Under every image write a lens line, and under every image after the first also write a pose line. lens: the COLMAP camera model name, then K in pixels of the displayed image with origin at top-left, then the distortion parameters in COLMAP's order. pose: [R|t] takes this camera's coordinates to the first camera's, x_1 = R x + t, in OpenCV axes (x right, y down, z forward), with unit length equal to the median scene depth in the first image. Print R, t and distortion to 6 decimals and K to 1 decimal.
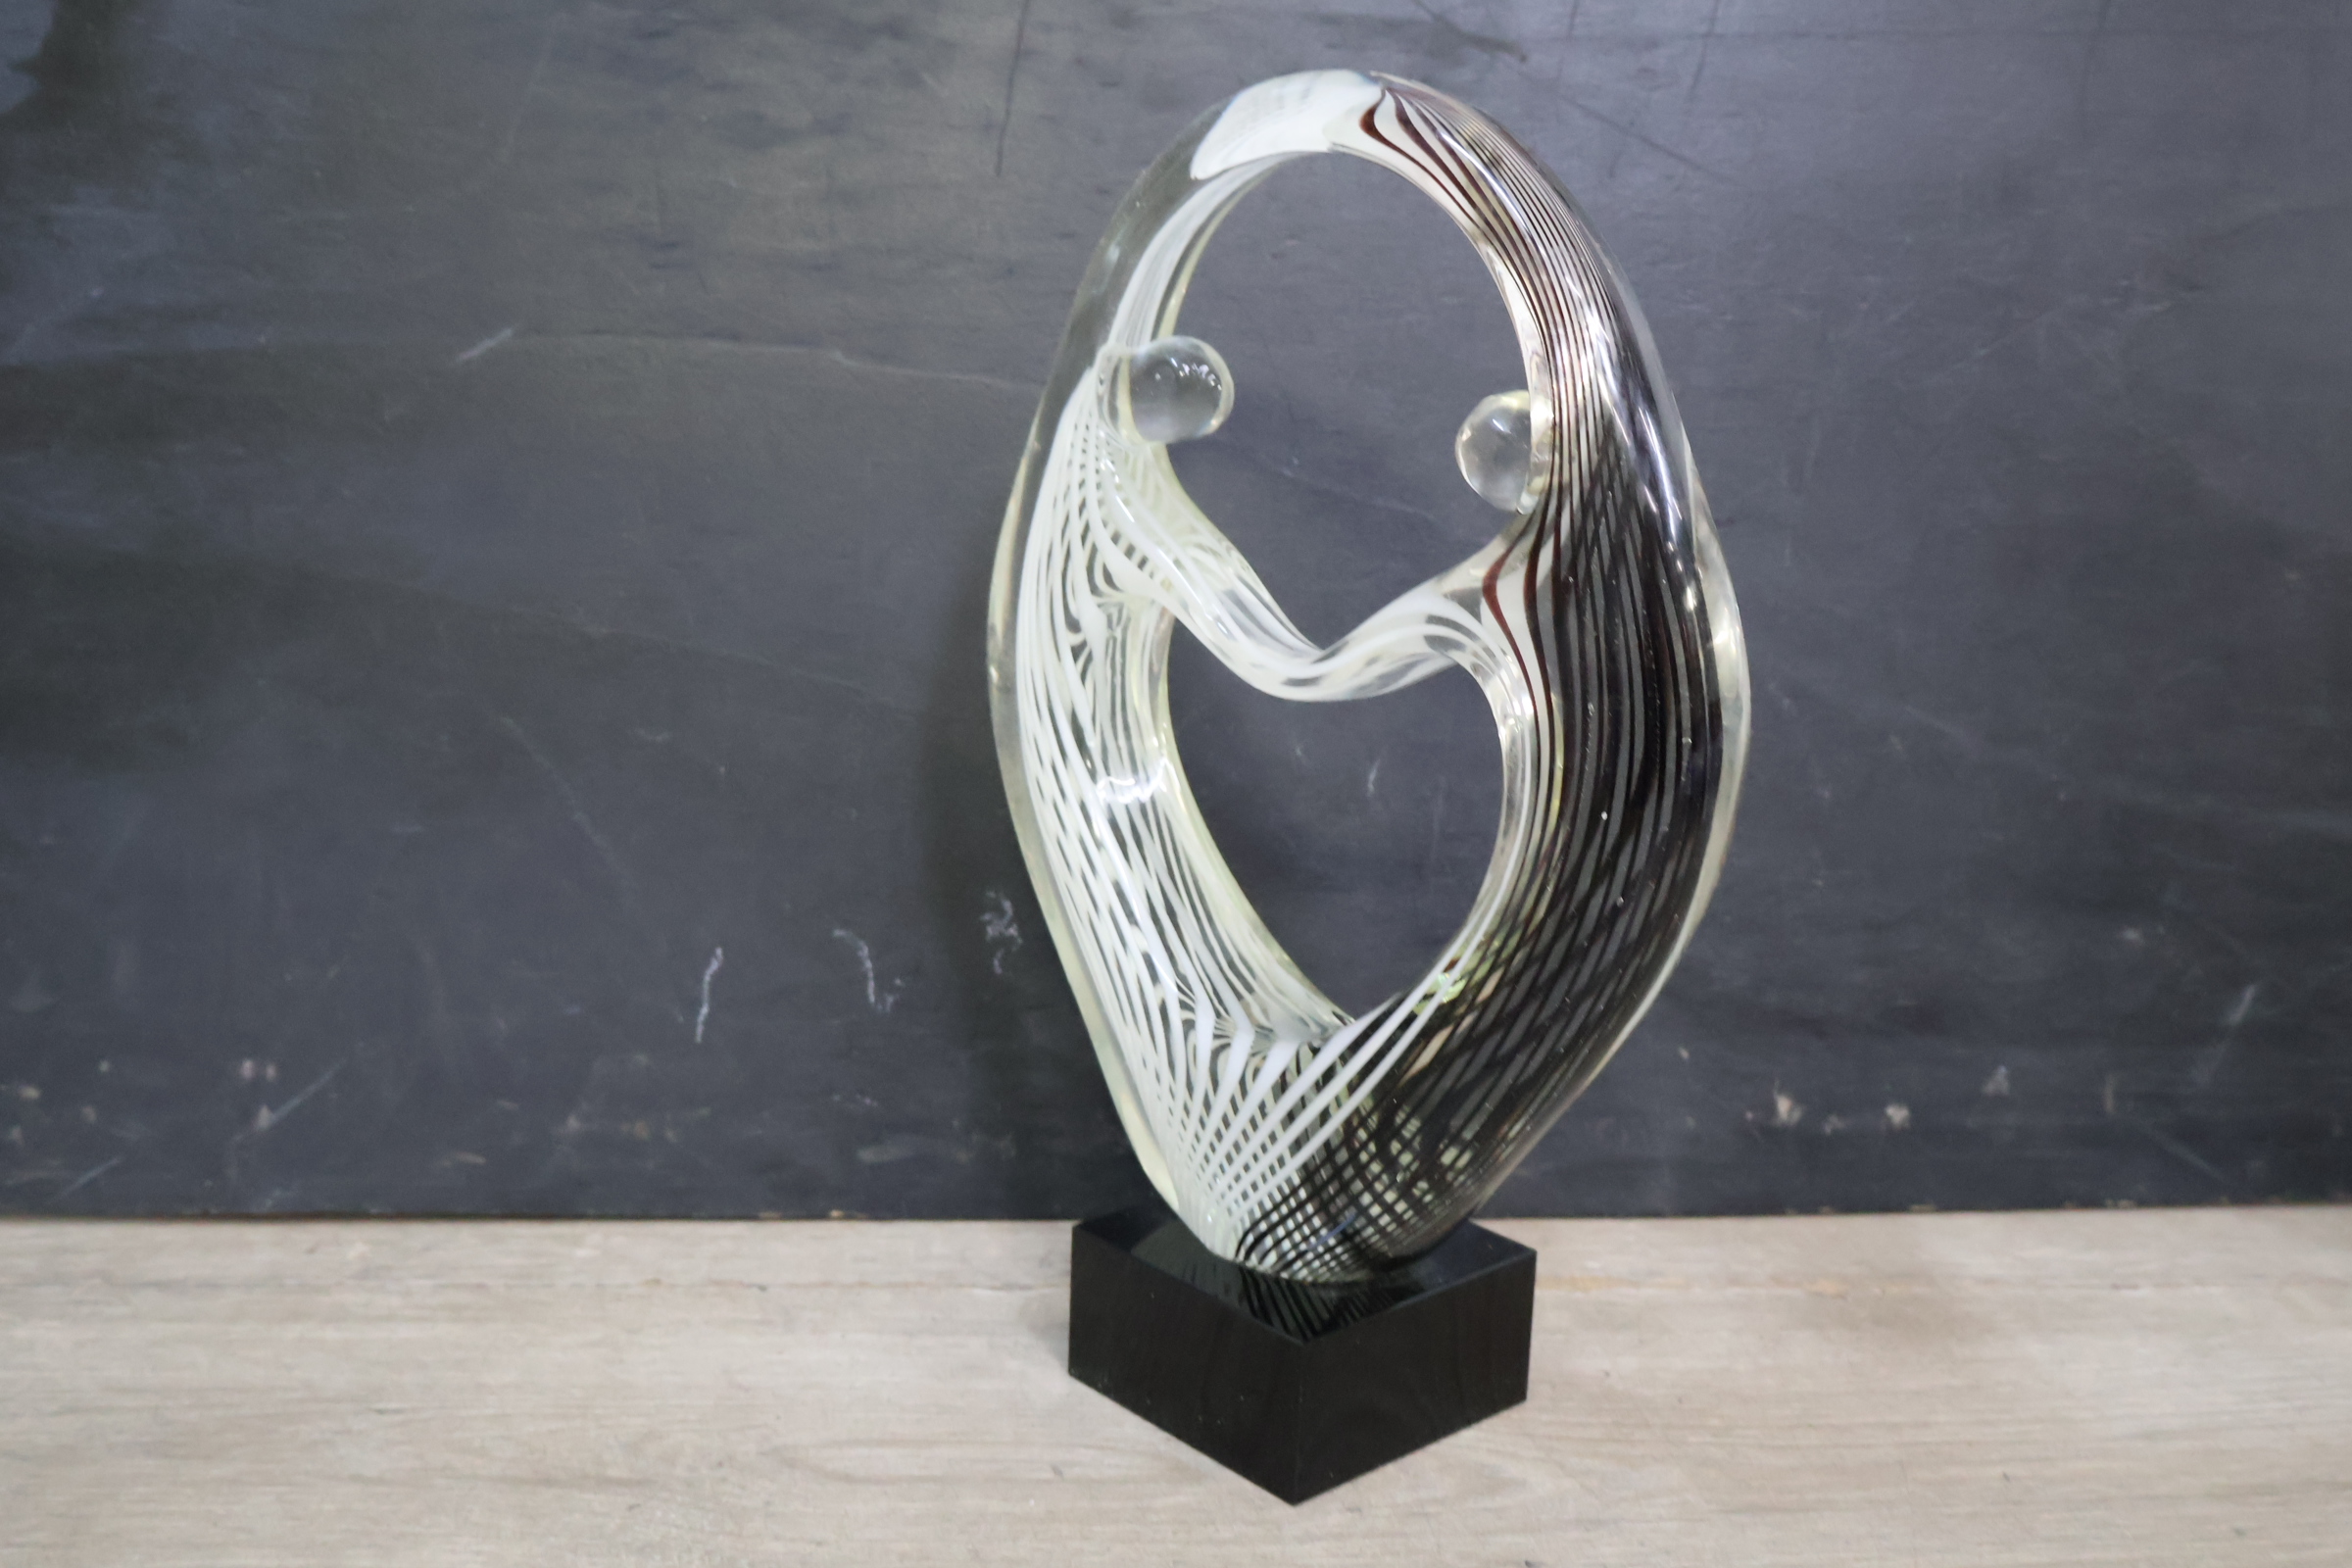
lens RADIAL K [[2319.7, 0, 1163.4], [0, 2319.7, 795.1], [0, 0, 1]] dist [0.009671, 0.000000]
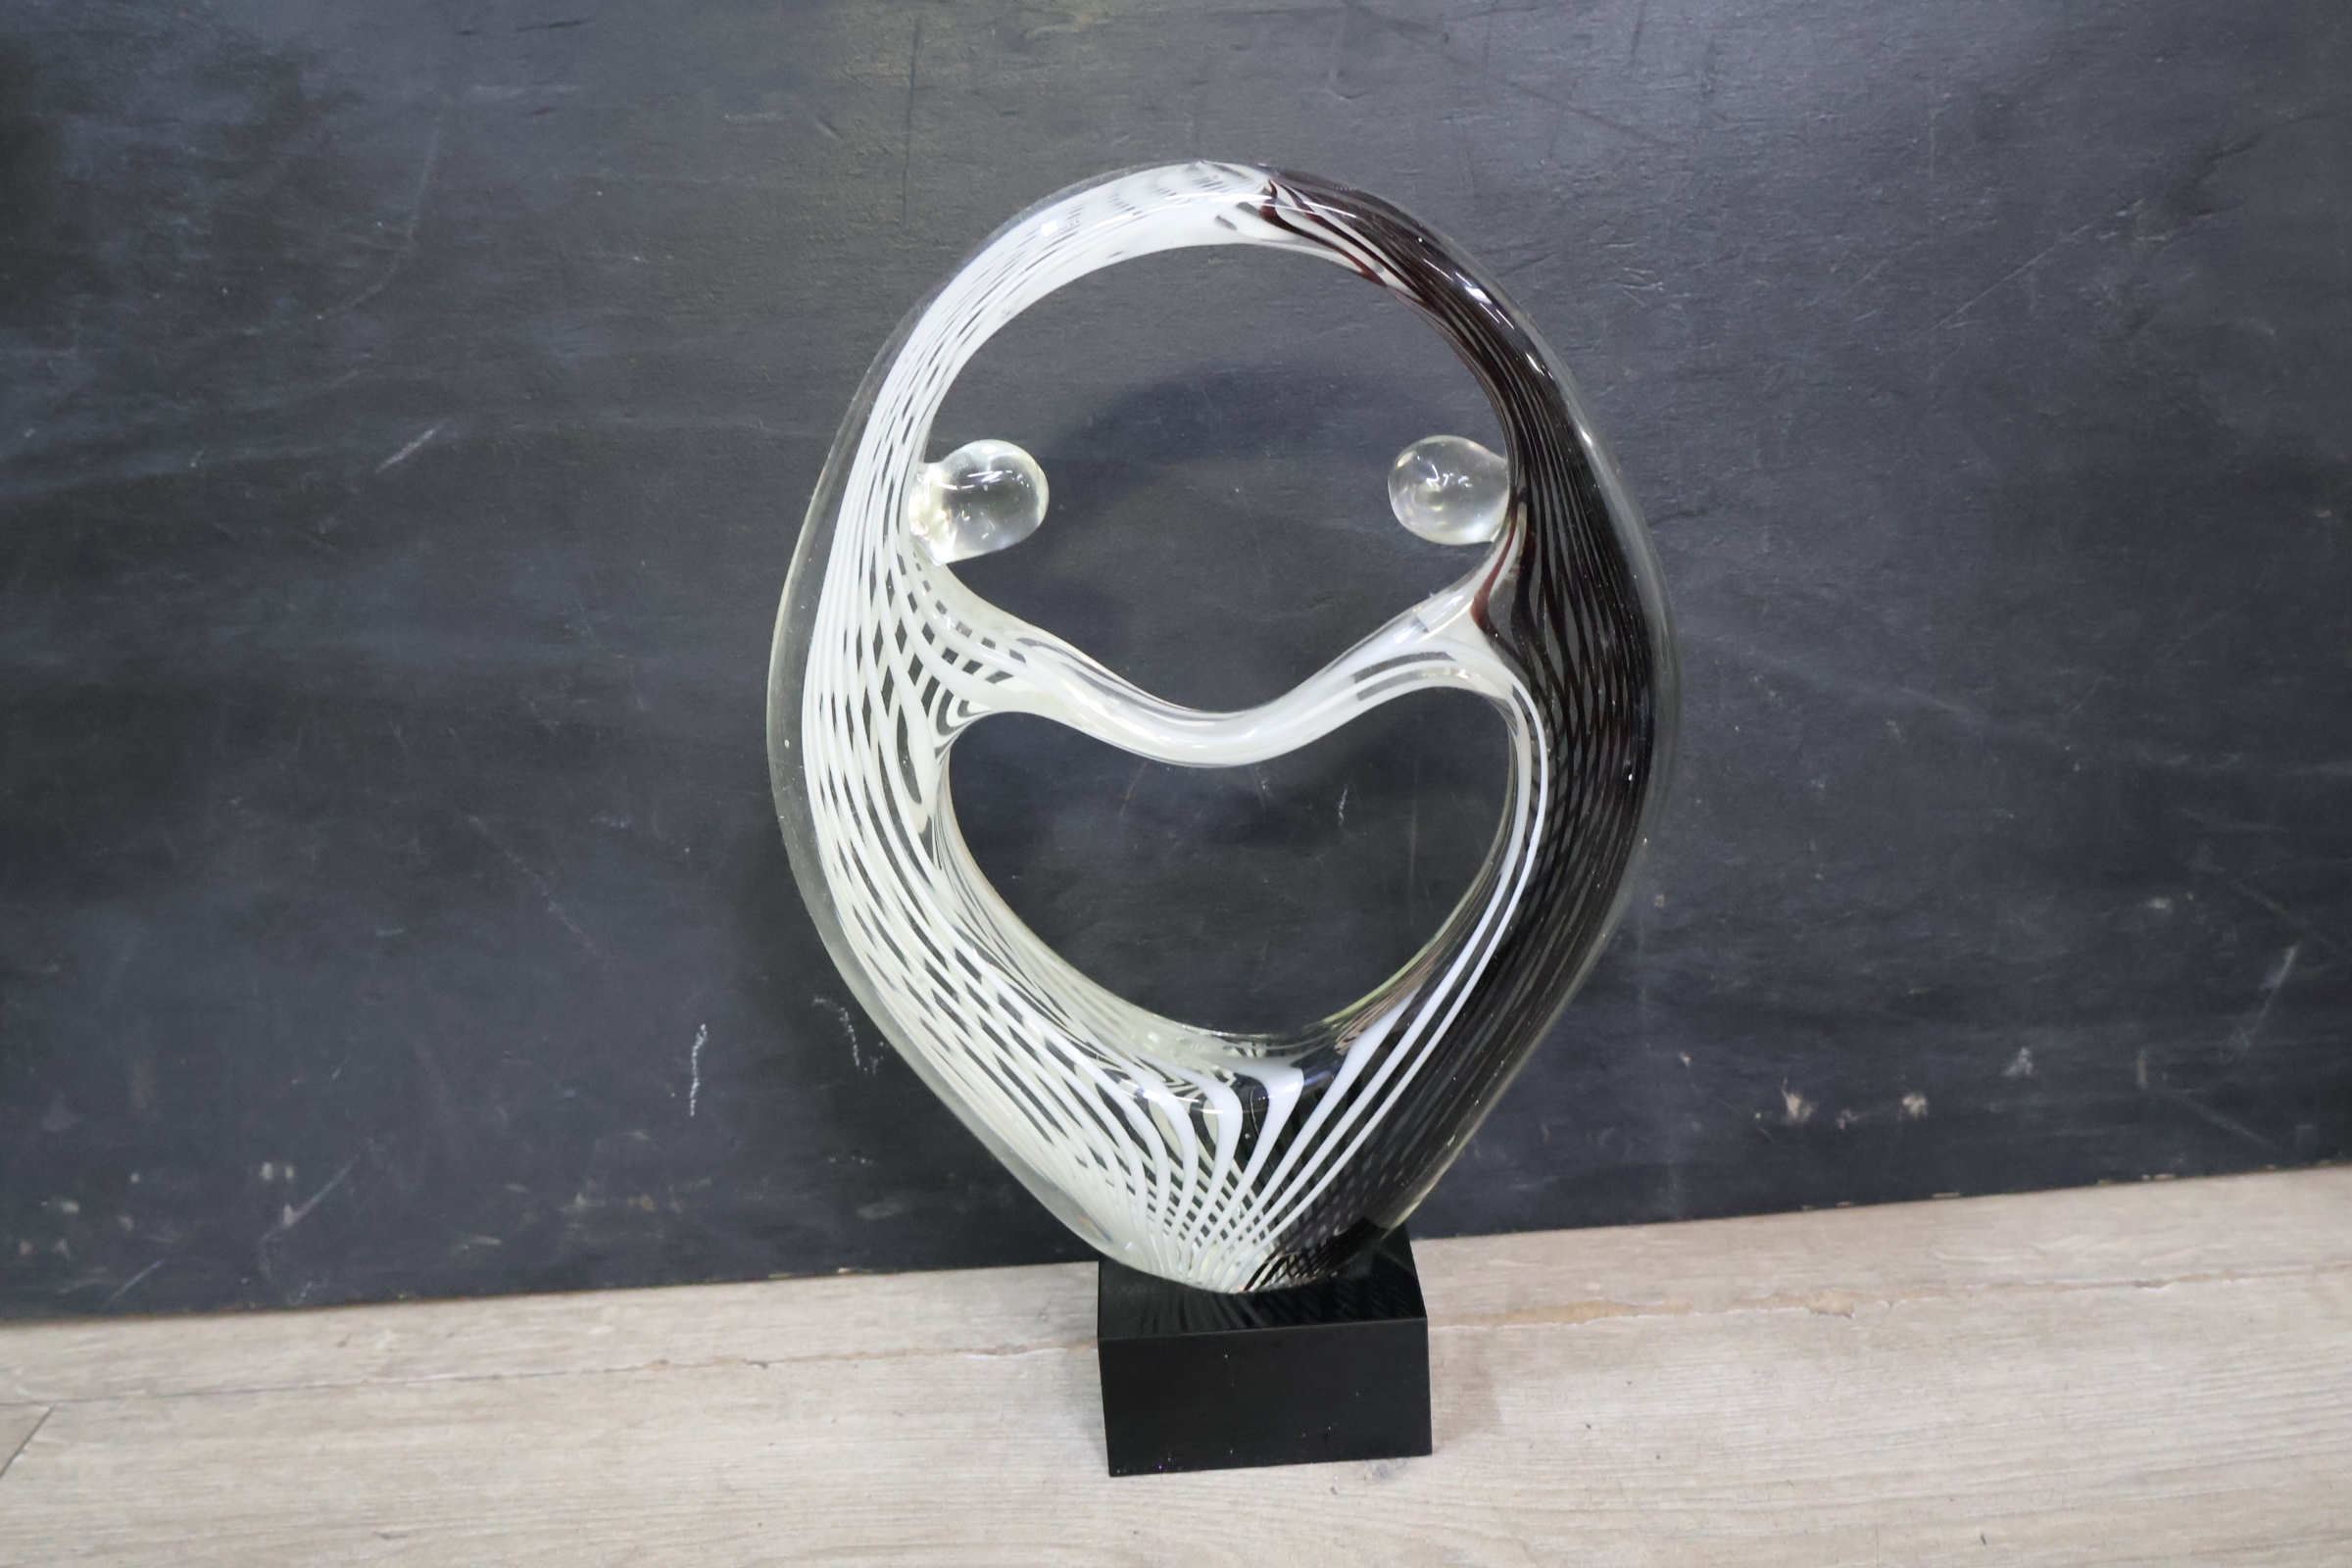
lens RADIAL K [[2319.7, 0, 1163.2], [0, 2319.7, 794.8], [0, 0, 1]] dist [0.009671, 0.000000]
pose [[0.992951, -0.069243, -0.096197, 0.121428], [0.079269, 0.991346, 0.104643, -0.133506], [0.088119, -0.111531, 0.989846, 0.029610]]
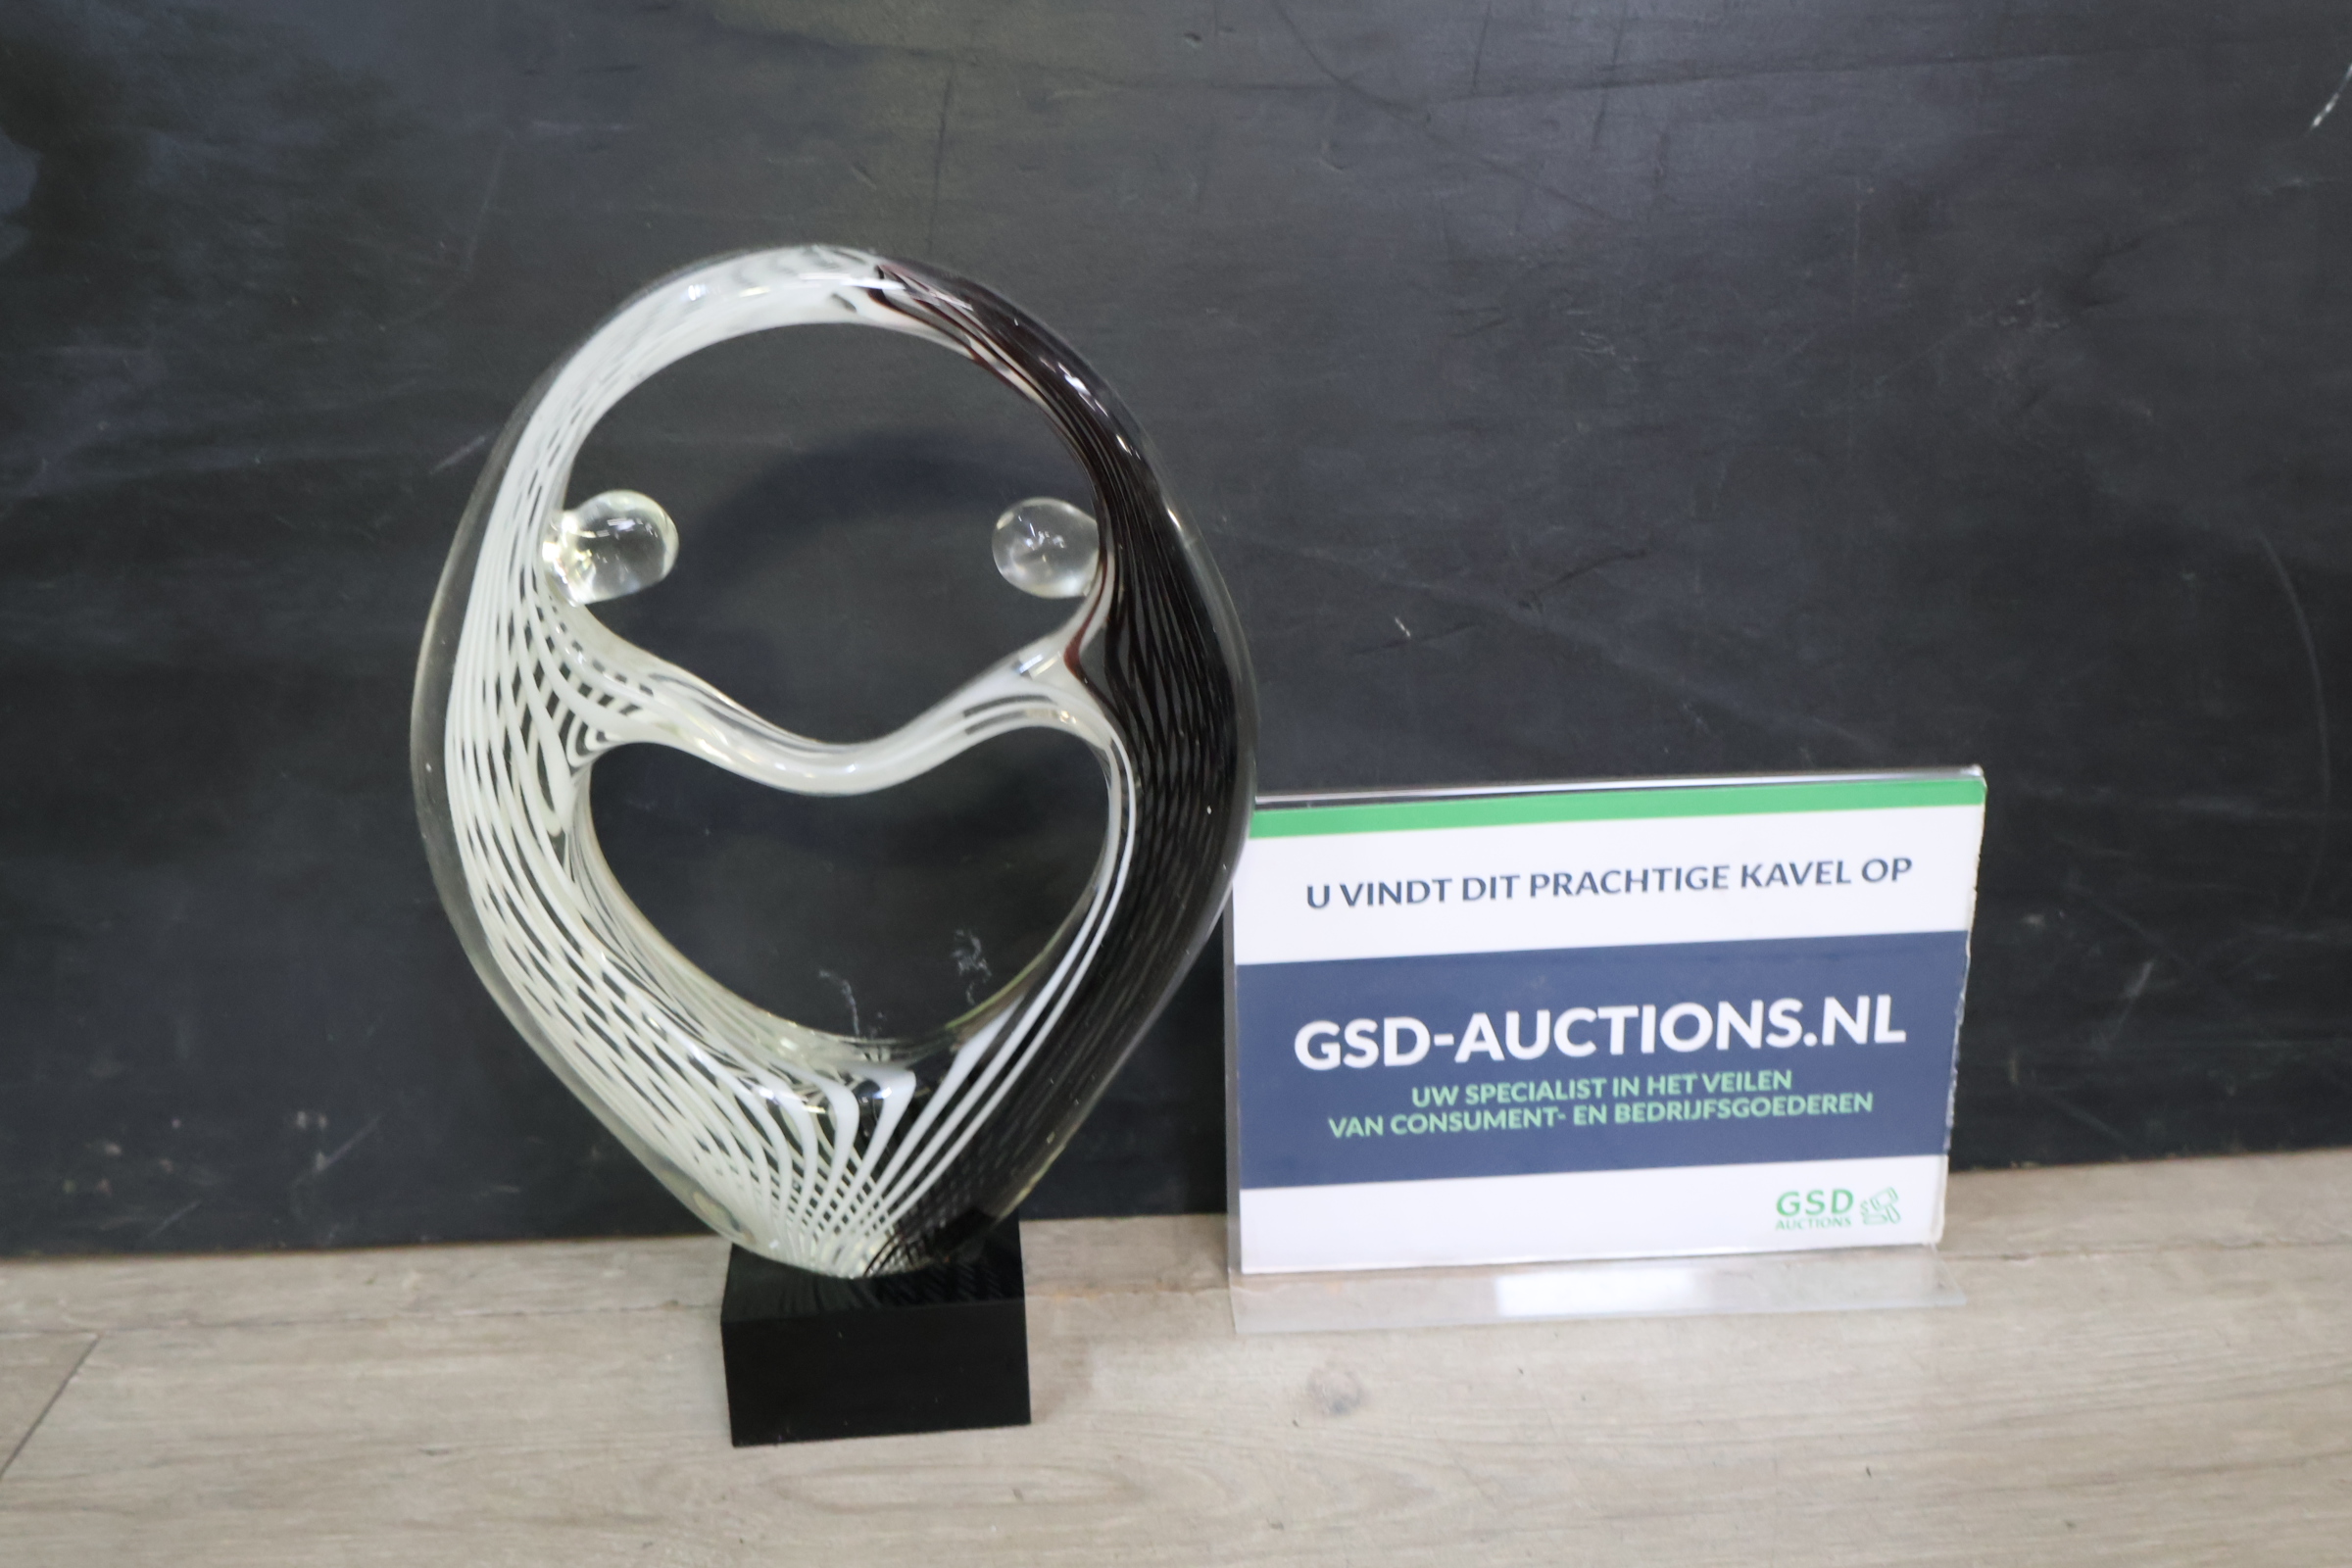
lens RADIAL K [[2319.7, 0, 1166.0], [0, 2319.7, 805.6], [0, 0, 1]] dist [0.009671, 0.000000]
pose [[0.998246, -0.039105, -0.044445, 0.079259], [0.043900, 0.992671, 0.112590, -0.147917], [0.039716, -0.114343, 0.992647, -0.075559]]
